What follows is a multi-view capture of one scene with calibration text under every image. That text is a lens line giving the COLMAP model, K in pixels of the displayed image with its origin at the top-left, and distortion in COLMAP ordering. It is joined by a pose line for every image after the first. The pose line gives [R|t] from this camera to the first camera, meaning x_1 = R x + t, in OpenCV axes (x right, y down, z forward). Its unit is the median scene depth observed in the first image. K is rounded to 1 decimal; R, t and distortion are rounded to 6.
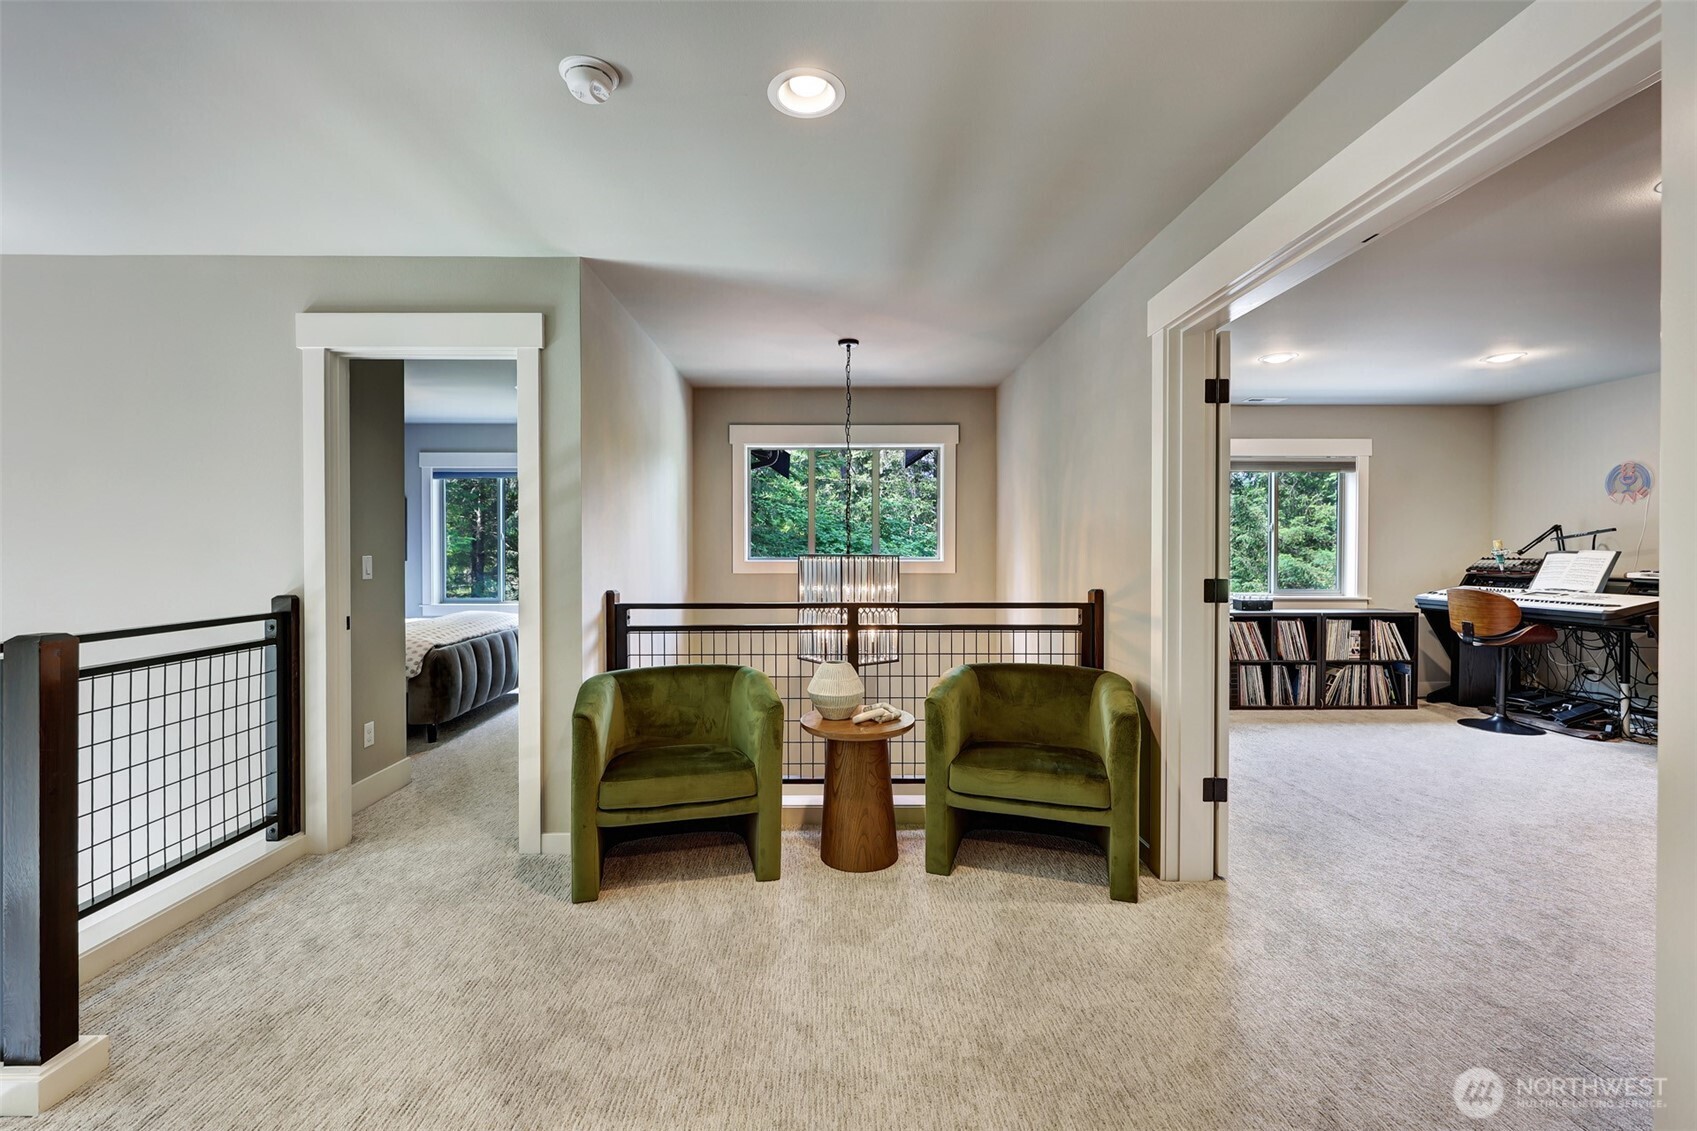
lens RADIAL K [[694.1, 0, 838.1], [0, 694.1, 552.6], [0, 0, 1]] dist [0.002681, 0.000371]
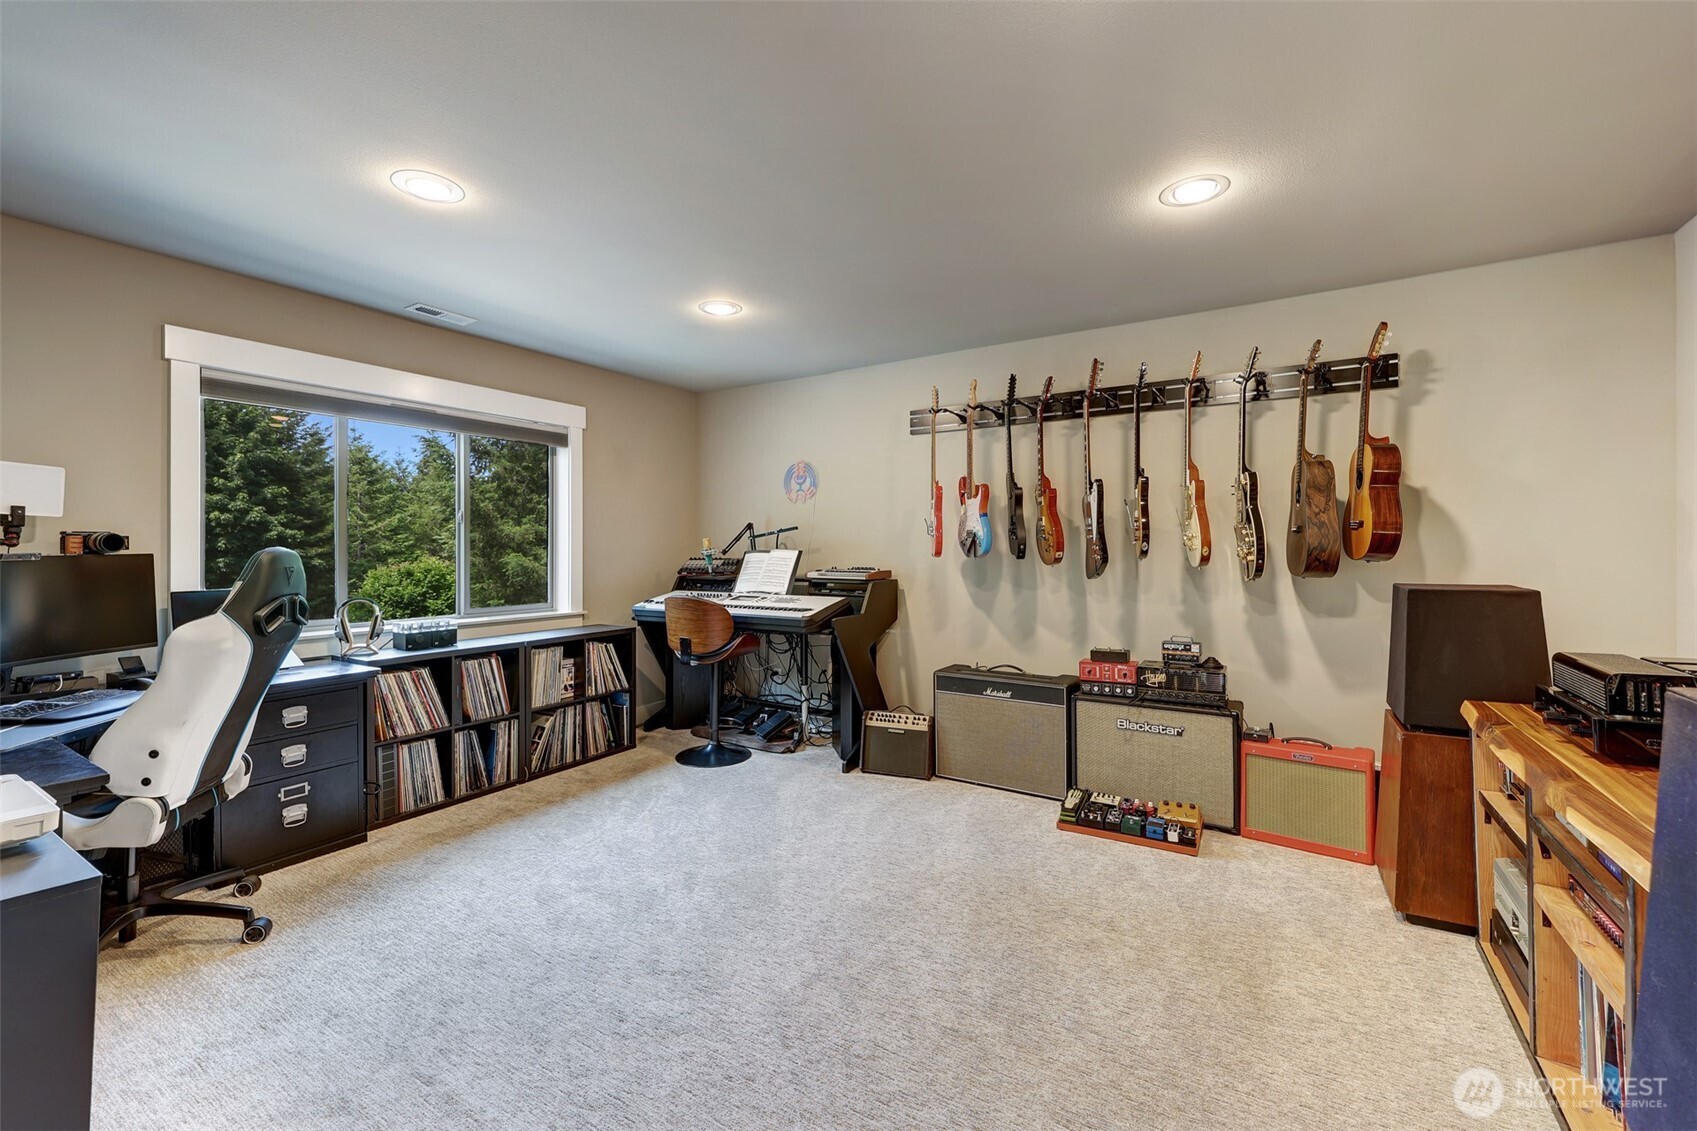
lens RADIAL K [[694.1, 0, 842.5], [0, 694.1, 551.3], [0, 0, 1]] dist [0.002681, 0.000371]
pose [[0.540913, -0.007692, 0.841043, 0.286573], [0.008273, 0.999958, 0.003824, -0.003140], [-0.841038, 0.004890, 0.540954, 0.361154]]
